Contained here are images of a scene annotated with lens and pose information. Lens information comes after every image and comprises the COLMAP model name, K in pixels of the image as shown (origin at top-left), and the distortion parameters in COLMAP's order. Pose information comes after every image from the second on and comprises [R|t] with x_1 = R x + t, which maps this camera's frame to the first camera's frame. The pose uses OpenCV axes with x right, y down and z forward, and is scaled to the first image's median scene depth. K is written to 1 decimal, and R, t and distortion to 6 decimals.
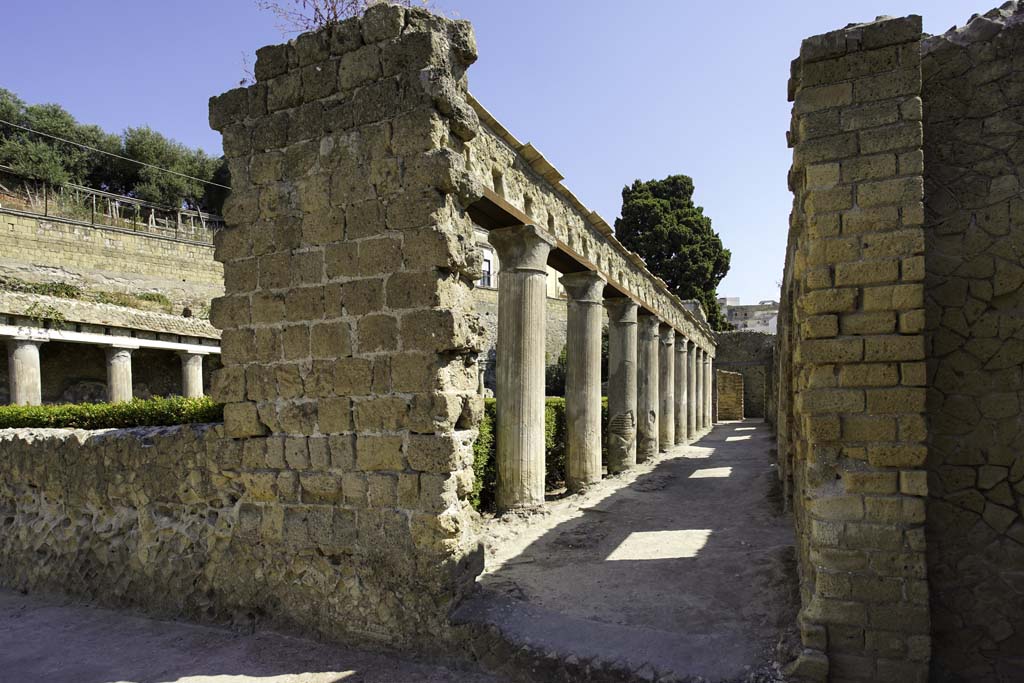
lens RADIAL K [[556.1, 0, 544.4], [0, 556.1, 405.6], [0, 0, 1]] dist [-0.000523, 0.000081]
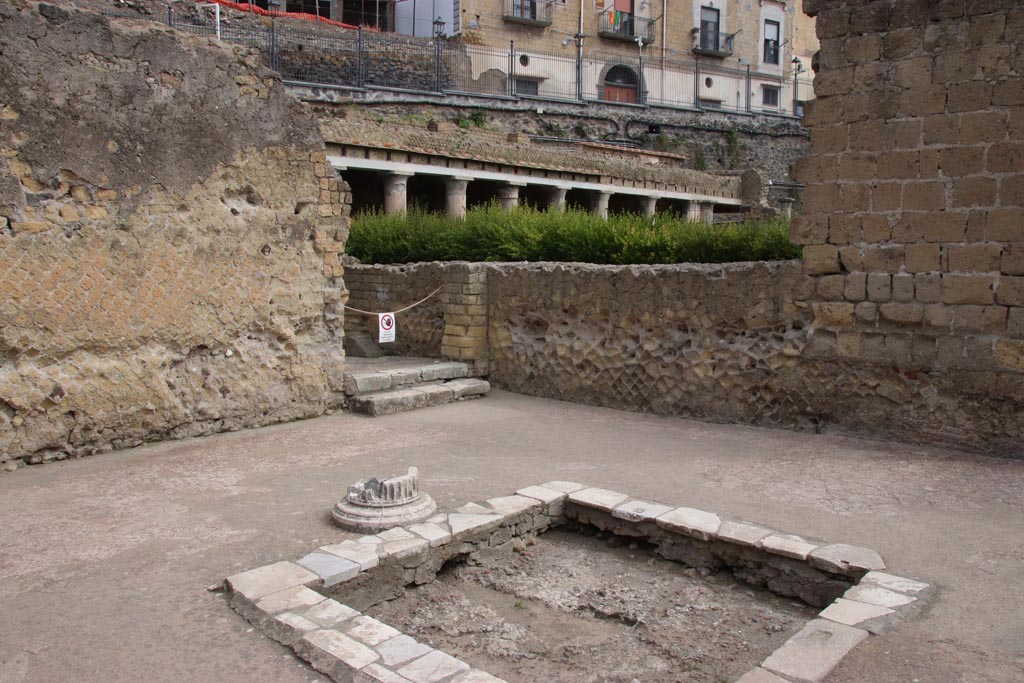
lens RADIAL K [[861.2, 0, 540.2], [0, 861.2, 343.1], [0, 0, 1]] dist [-0.142041, 0.211285]
pose [[0.943957, 0.060880, -0.324407, -0.542586], [-0.026108, 0.993535, 0.110481, 0.019469], [0.329036, -0.095820, 0.939444, -1.012514]]
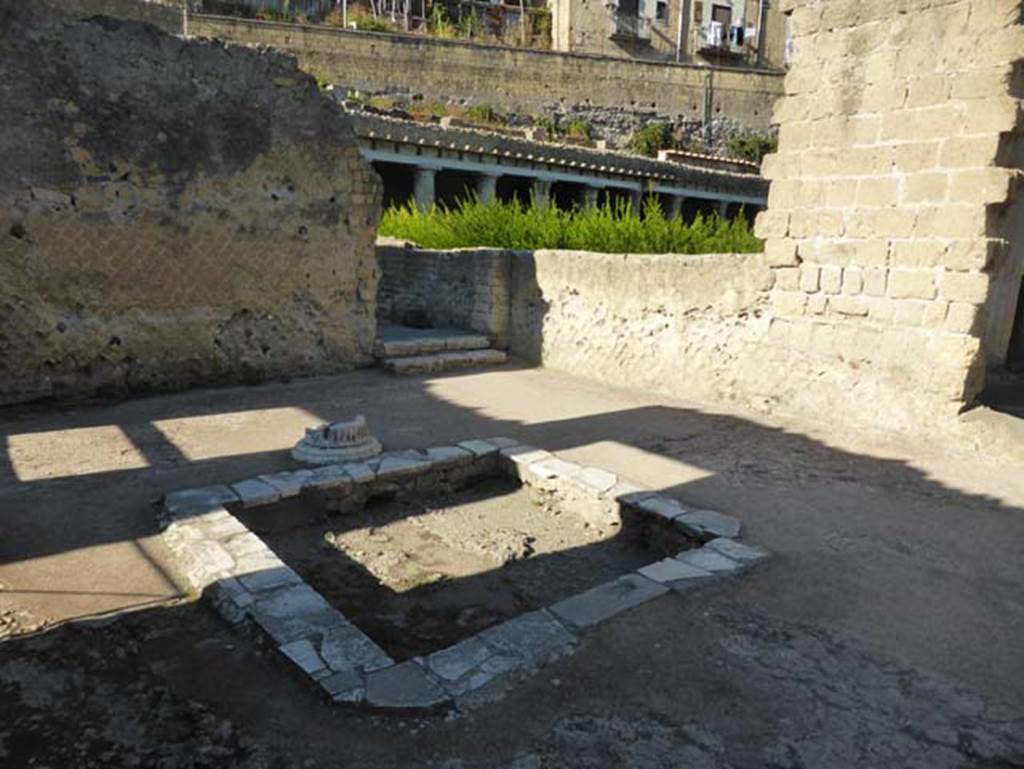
lens RADIAL K [[736.0, 0, 529.5], [0, 736.0, 386.7], [0, 0, 1]] dist [-0.066026, 0.094965]
pose [[0.877905, 0.139750, -0.457987, -0.251916], [-0.053611, 0.979136, 0.196008, 0.031880], [0.475824, -0.147523, 0.867081, -0.842701]]
